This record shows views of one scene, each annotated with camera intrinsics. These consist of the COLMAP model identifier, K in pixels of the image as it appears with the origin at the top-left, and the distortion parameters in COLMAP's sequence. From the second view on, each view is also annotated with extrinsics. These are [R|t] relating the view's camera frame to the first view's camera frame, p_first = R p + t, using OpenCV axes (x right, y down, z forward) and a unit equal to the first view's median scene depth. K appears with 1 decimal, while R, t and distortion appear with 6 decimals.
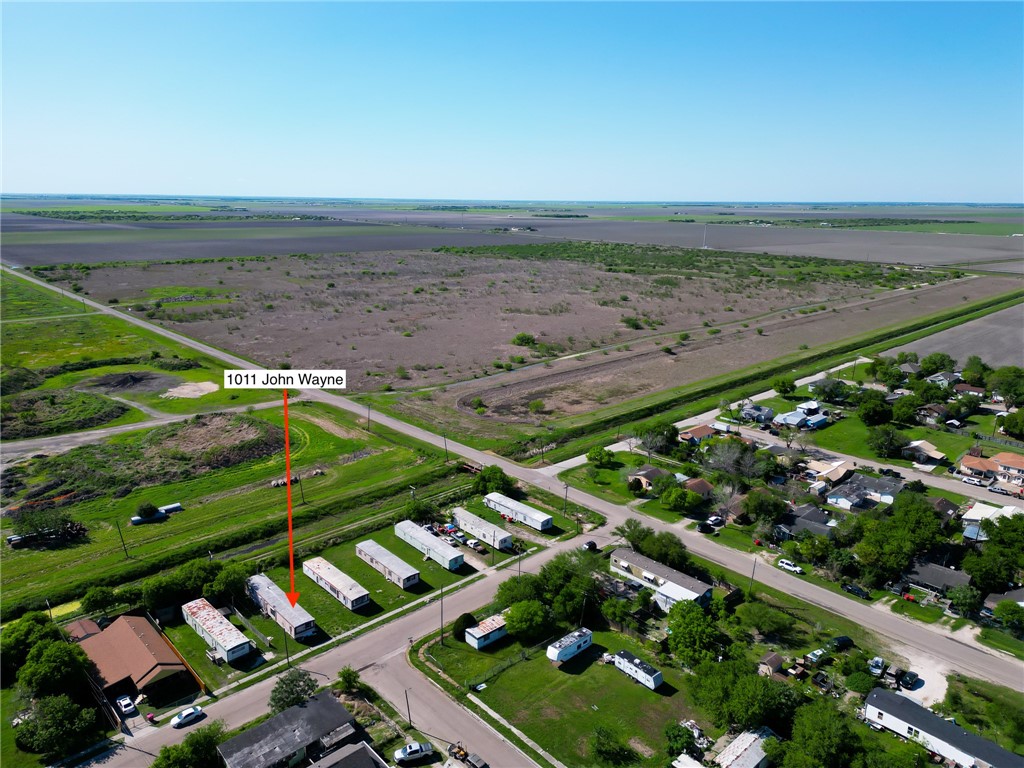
lens RADIAL K [[717.0, 0, 516.6], [0, 717.0, 380.8], [0, 0, 1]] dist [0.079289, -0.079838]
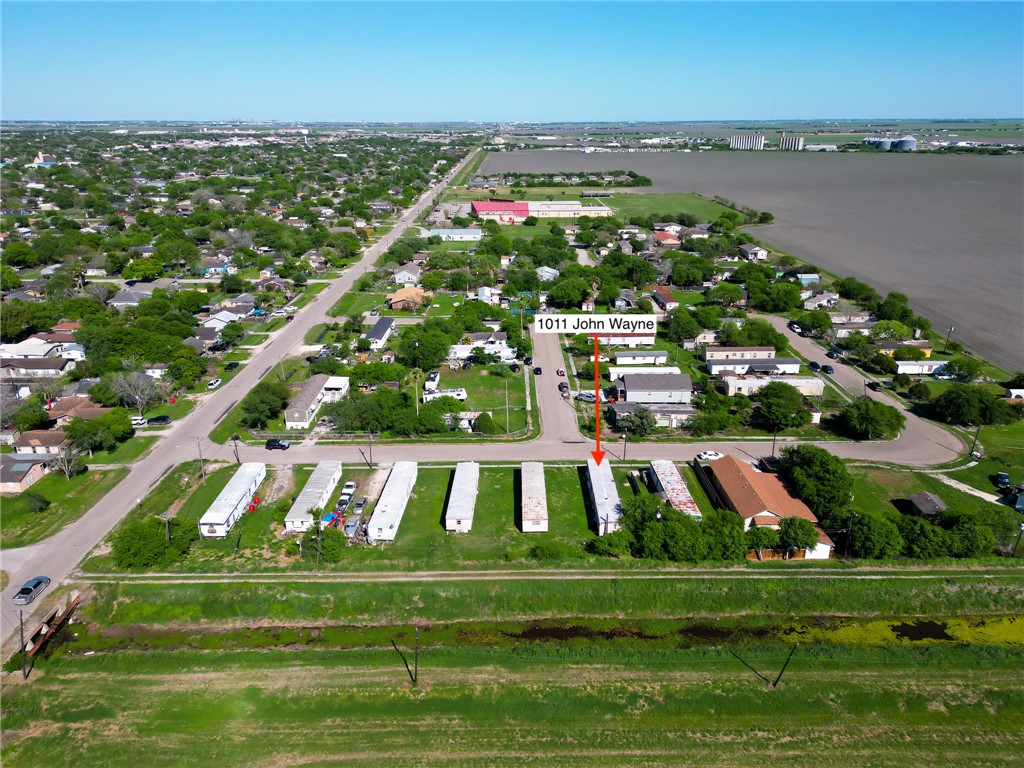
lens RADIAL K [[717.0, 0, 514.5], [0, 717.0, 384.6], [0, 0, 1]] dist [0.079289, -0.079838]
pose [[-0.732640, -0.241054, 0.636499, -0.515114], [0.163739, 0.845291, 0.508599, -0.181584], [-0.660627, 0.476840, -0.579824, 1.007336]]
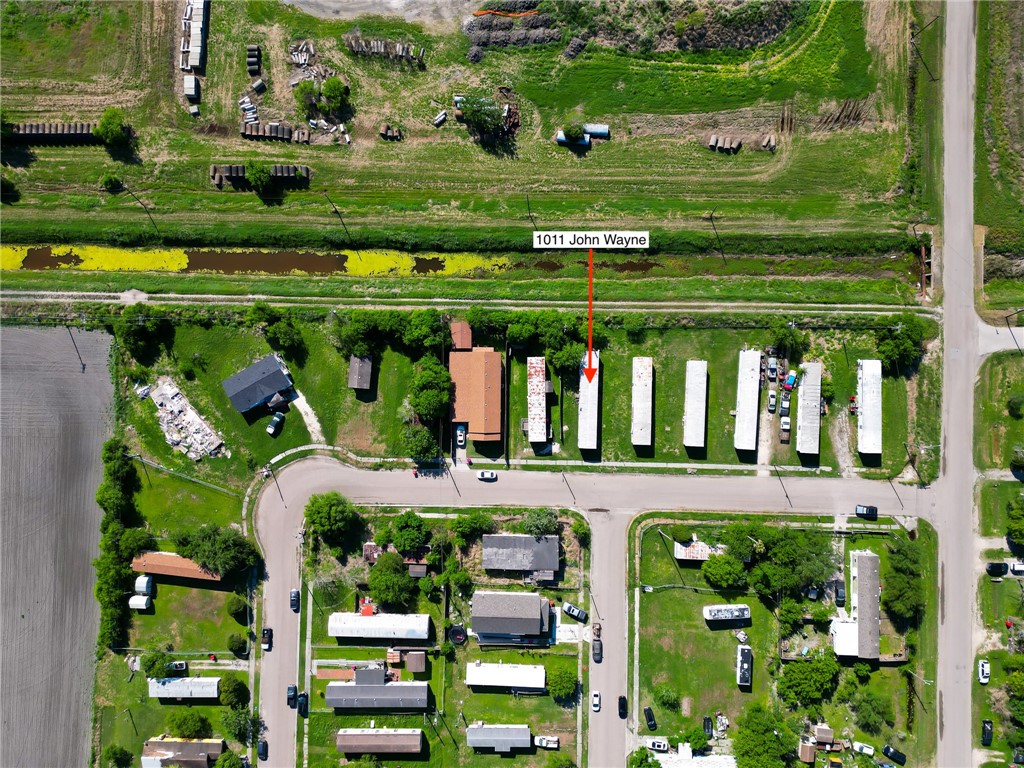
lens RADIAL K [[717.0, 0, 512.4], [0, 717.0, 381.2], [0, 0, 1]] dist [0.079289, -0.079838]
pose [[0.714710, 0.698894, -0.027138, -0.269729], [-0.157603, 0.198730, 0.967299, -0.541692], [0.681433, -0.687062, 0.252183, 0.422388]]
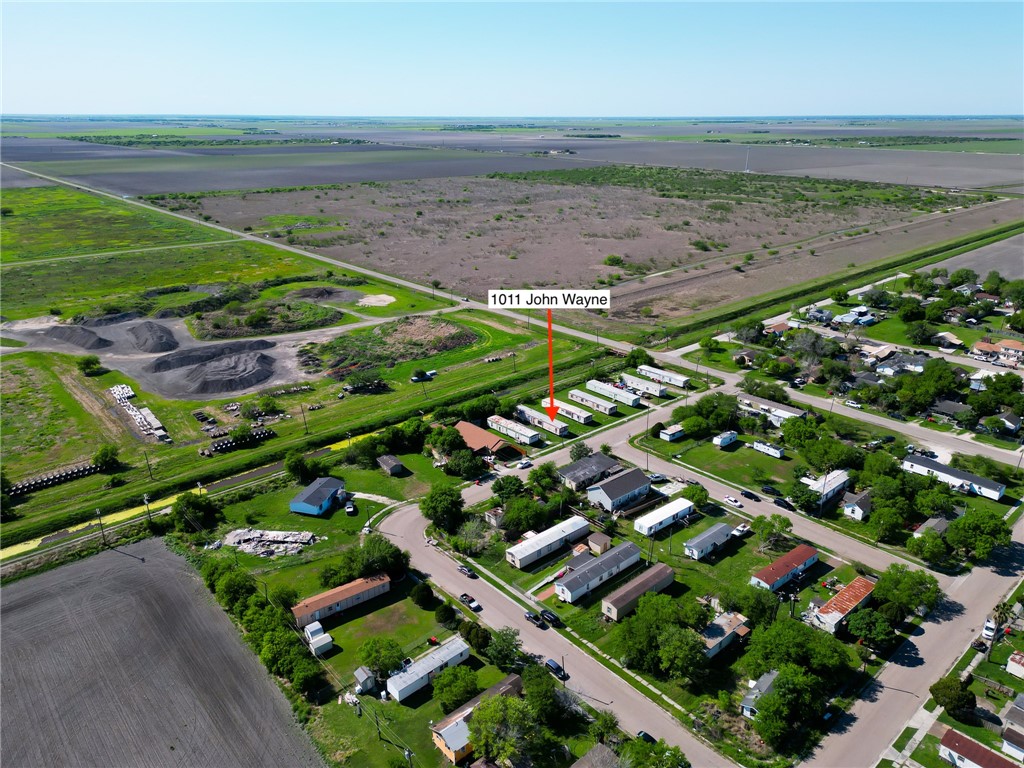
lens RADIAL K [[717.0, 0, 515.5], [0, 717.0, 383.7], [0, 0, 1]] dist [0.079289, -0.079838]
pose [[0.999586, 0.001297, -0.028737, -0.223332], [0.001811, 0.994163, 0.107878, 0.031837], [0.028709, -0.107885, 0.993749, -0.413807]]
